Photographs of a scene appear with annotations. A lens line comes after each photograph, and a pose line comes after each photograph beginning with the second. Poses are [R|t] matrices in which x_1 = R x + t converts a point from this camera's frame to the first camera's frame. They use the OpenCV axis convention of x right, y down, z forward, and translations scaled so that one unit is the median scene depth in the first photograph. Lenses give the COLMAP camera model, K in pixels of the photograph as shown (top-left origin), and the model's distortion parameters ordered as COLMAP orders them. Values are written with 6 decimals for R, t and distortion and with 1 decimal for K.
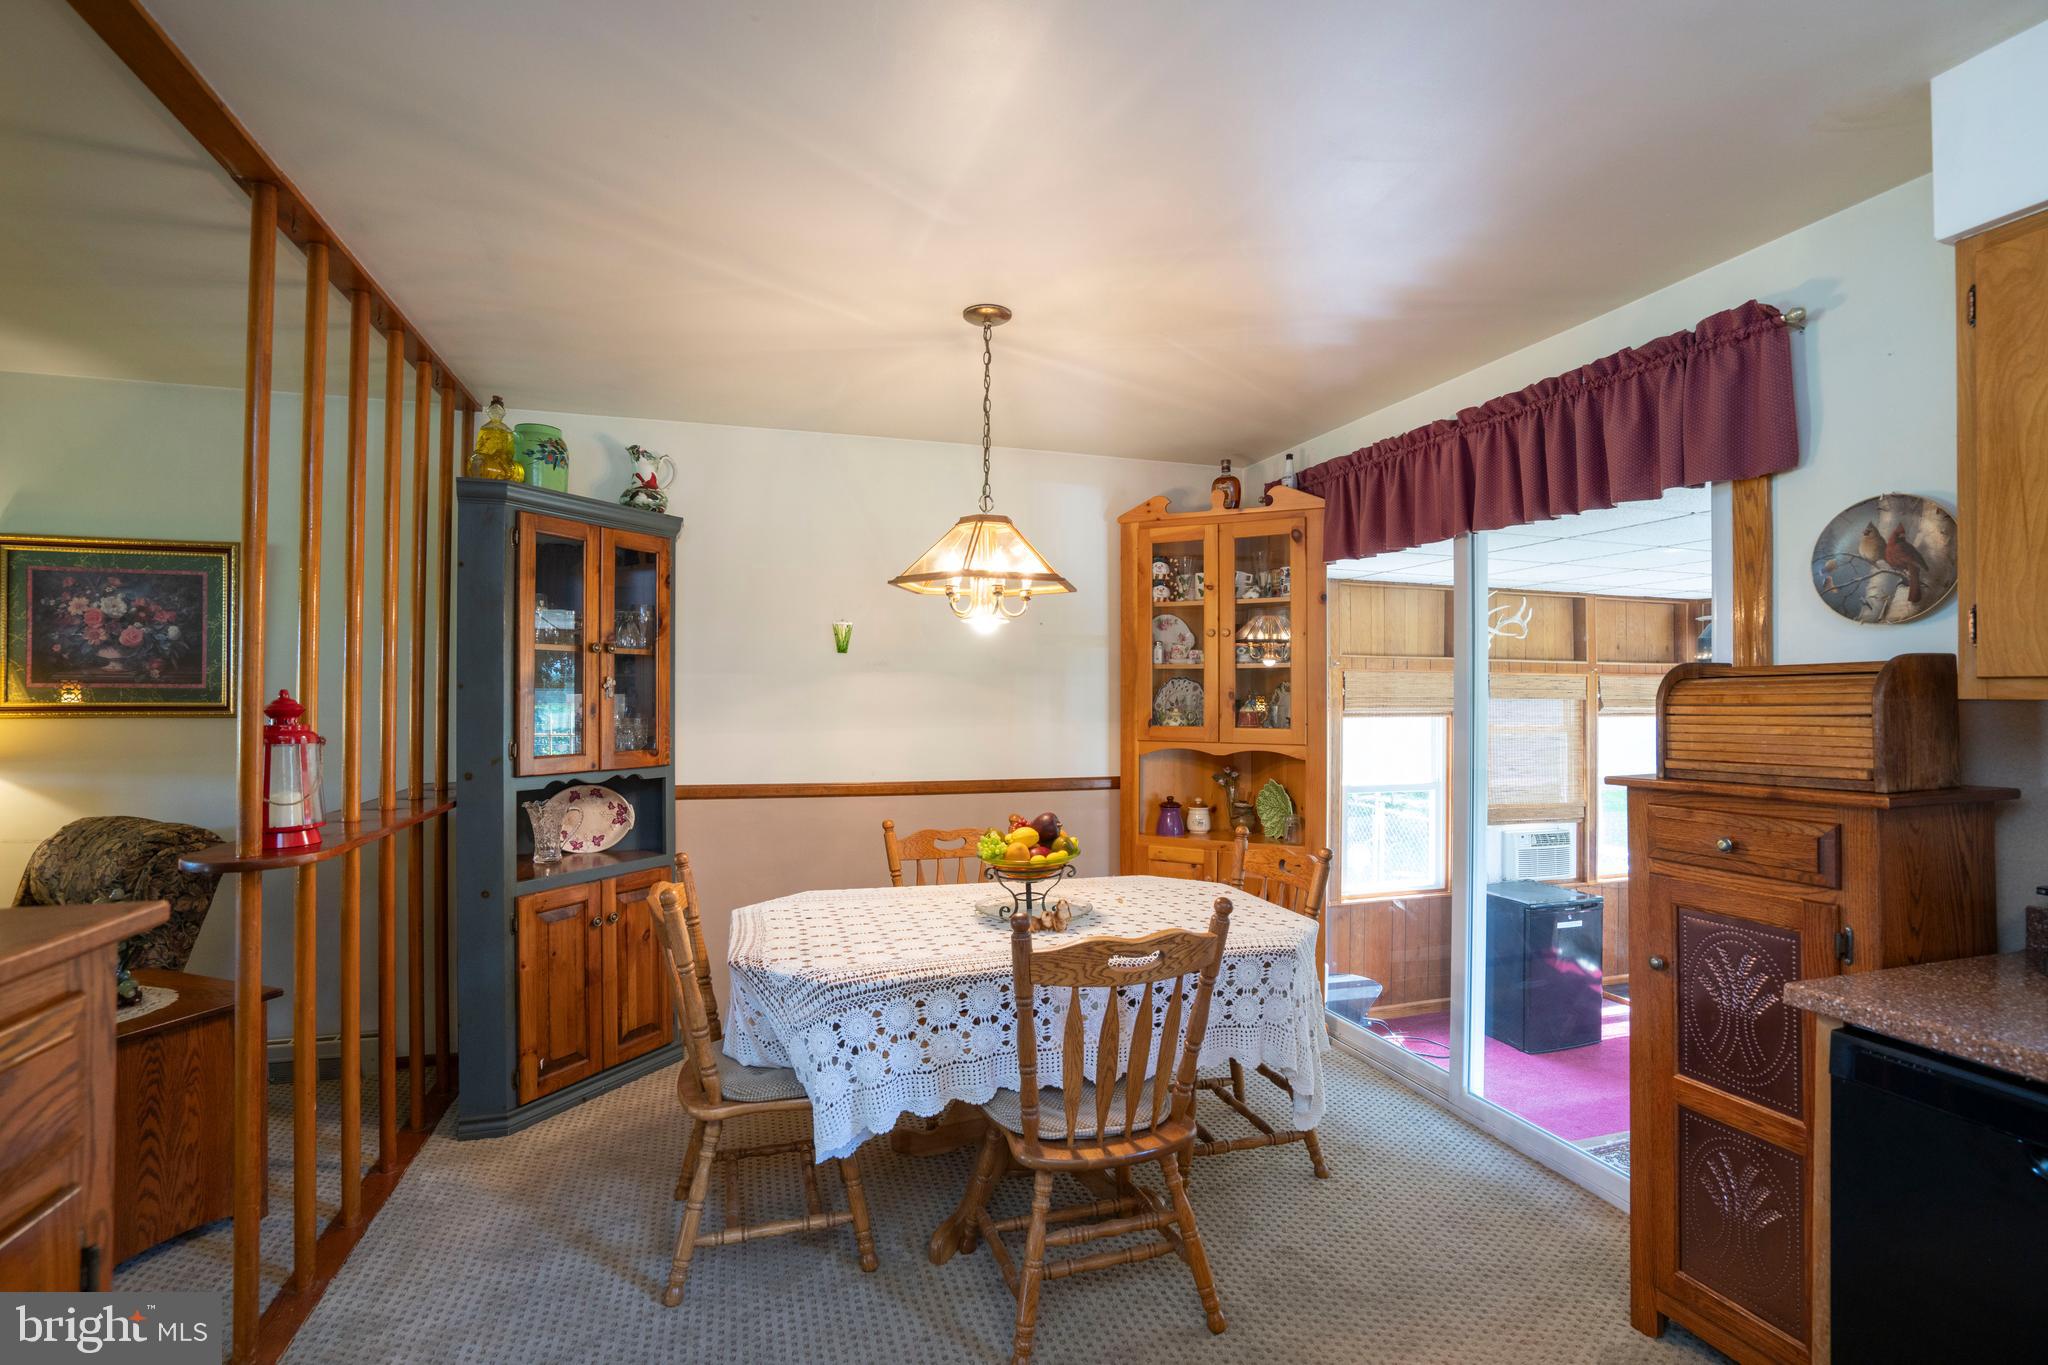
lens RADIAL K [[948.3, 0, 1018.1], [0, 948.3, 688.4], [0, 0, 1]] dist [-0.061768, 0.025249]
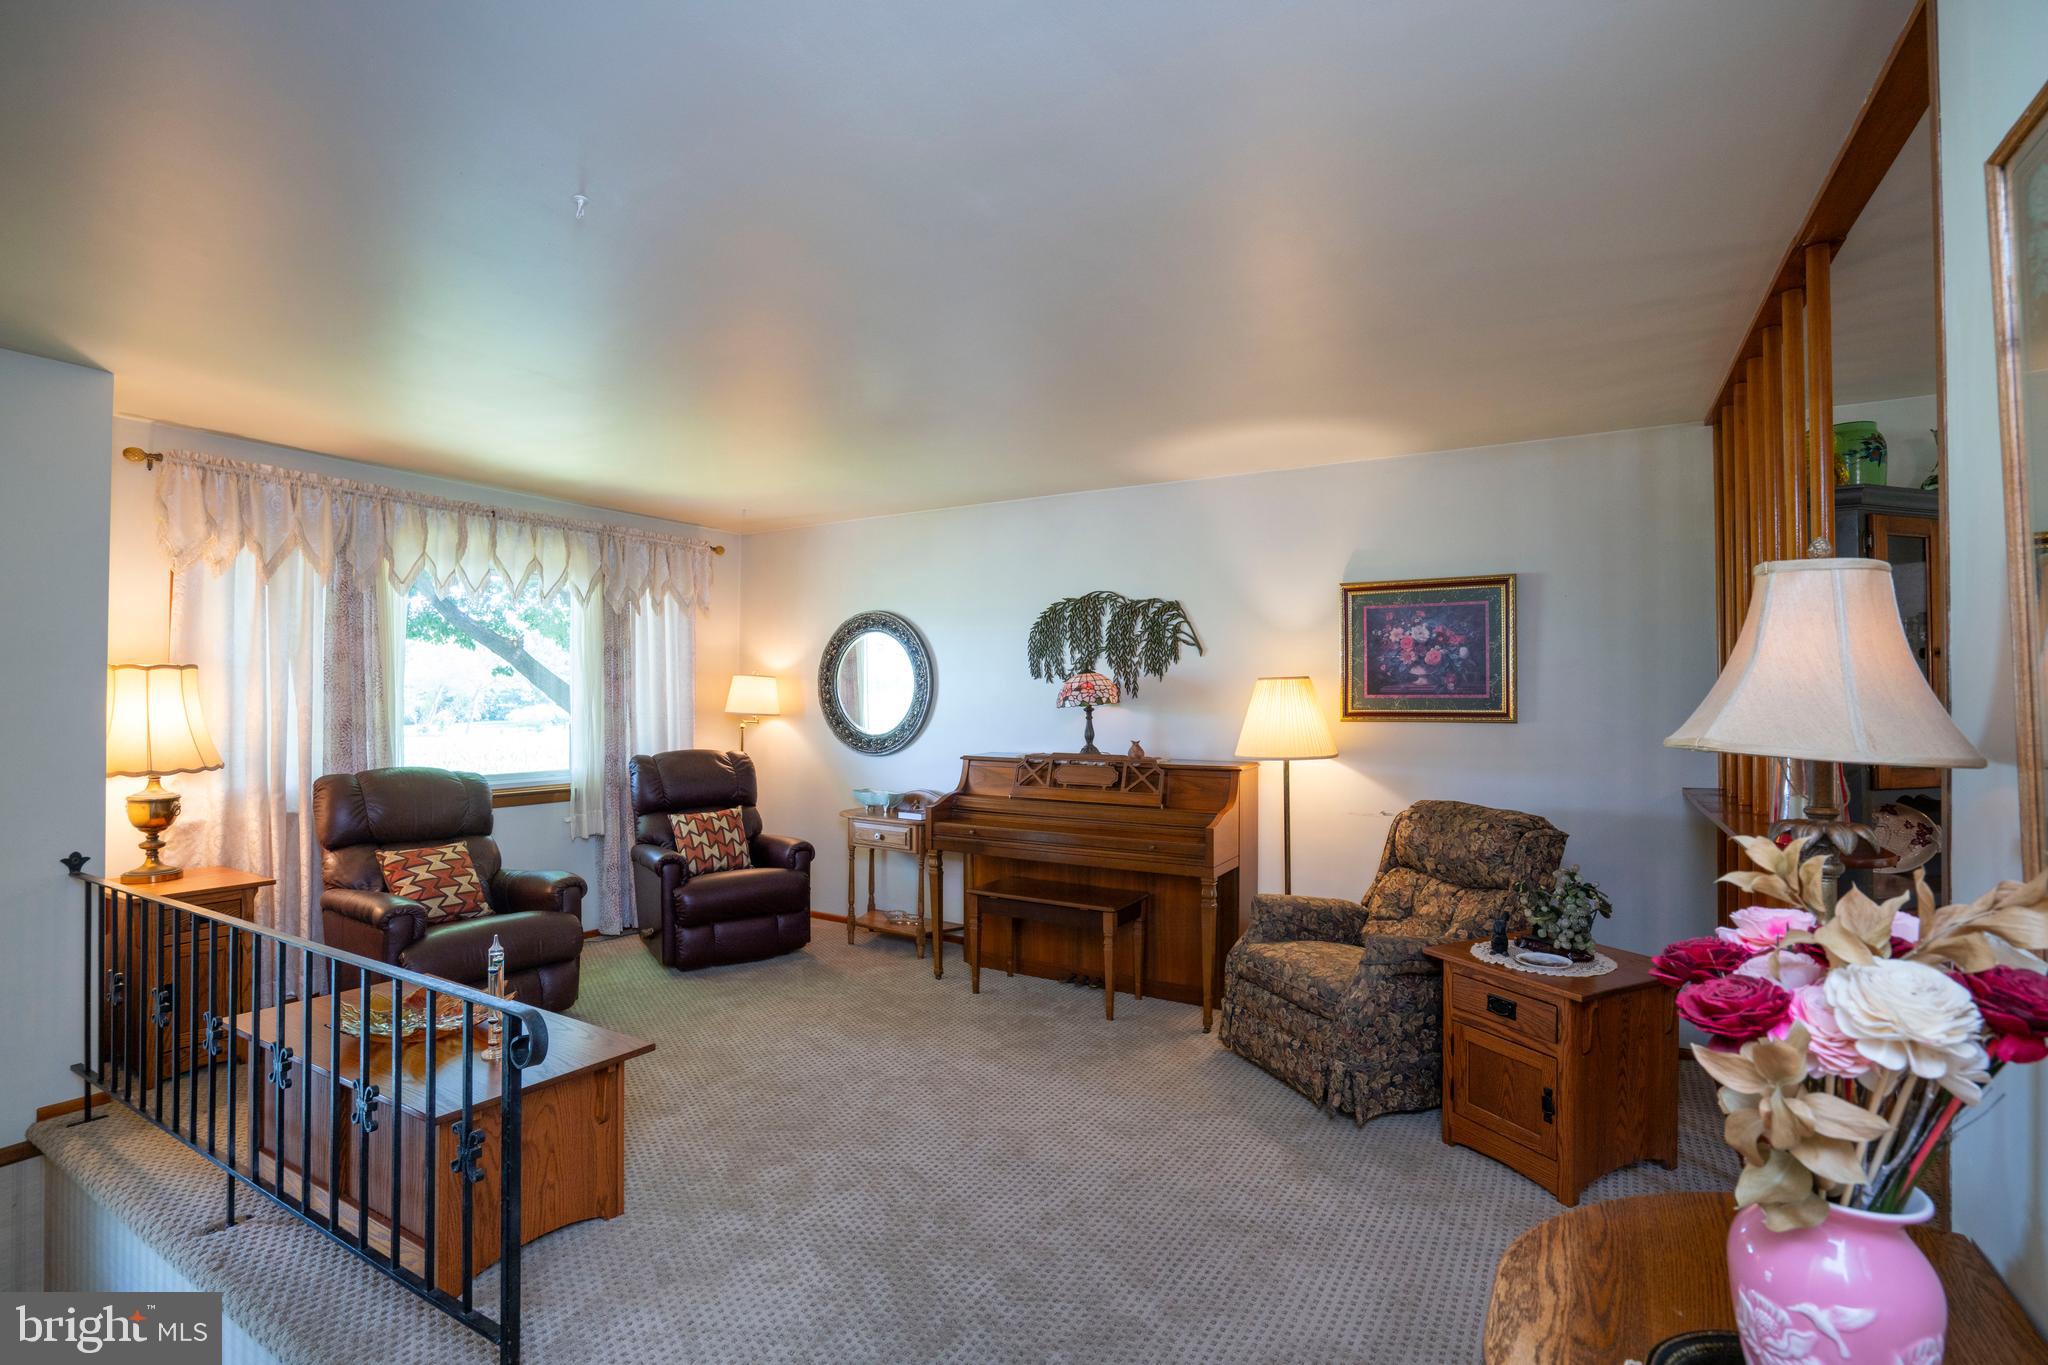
lens RADIAL K [[948.3, 0, 1018.1], [0, 948.3, 688.4], [0, 0, 1]] dist [-0.061768, 0.025249]
pose [[0.660676, -0.011099, -0.750589, -0.394160], [0.008702, 0.999937, -0.007126, -0.009937], [0.750621, -0.001824, 0.660730, -0.278347]]
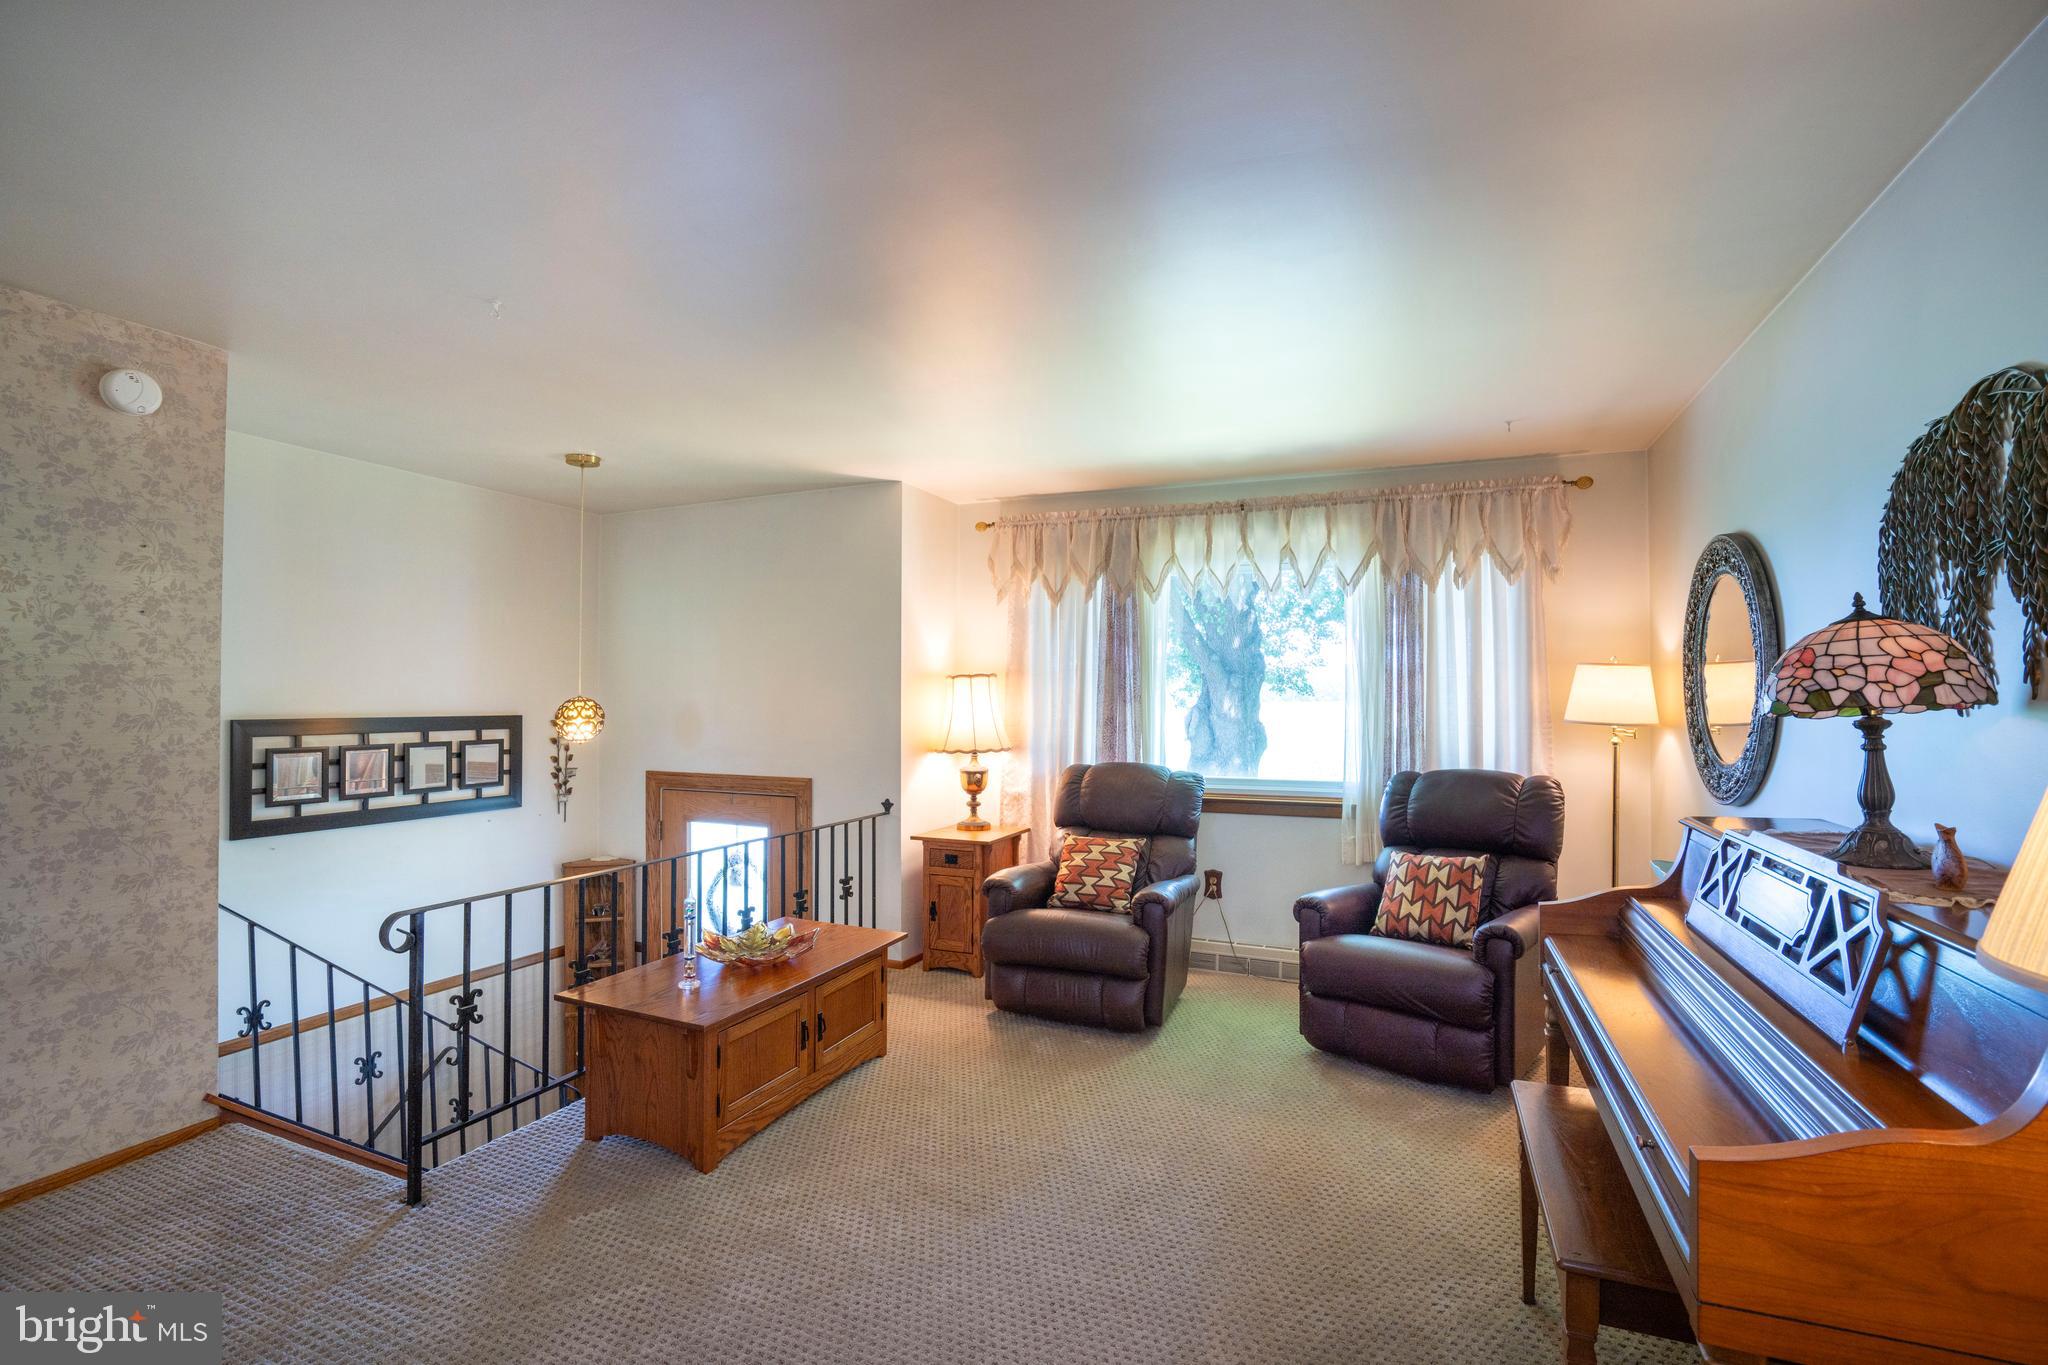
lens RADIAL K [[948.3, 0, 1018.1], [0, 948.3, 688.4], [0, 0, 1]] dist [-0.061768, 0.025249]
pose [[-0.643110, -0.016145, -0.765604, -0.748736], [0.002465, 0.999729, -0.023153, 0.004931], [0.765770, -0.016777, -0.642896, 0.782929]]
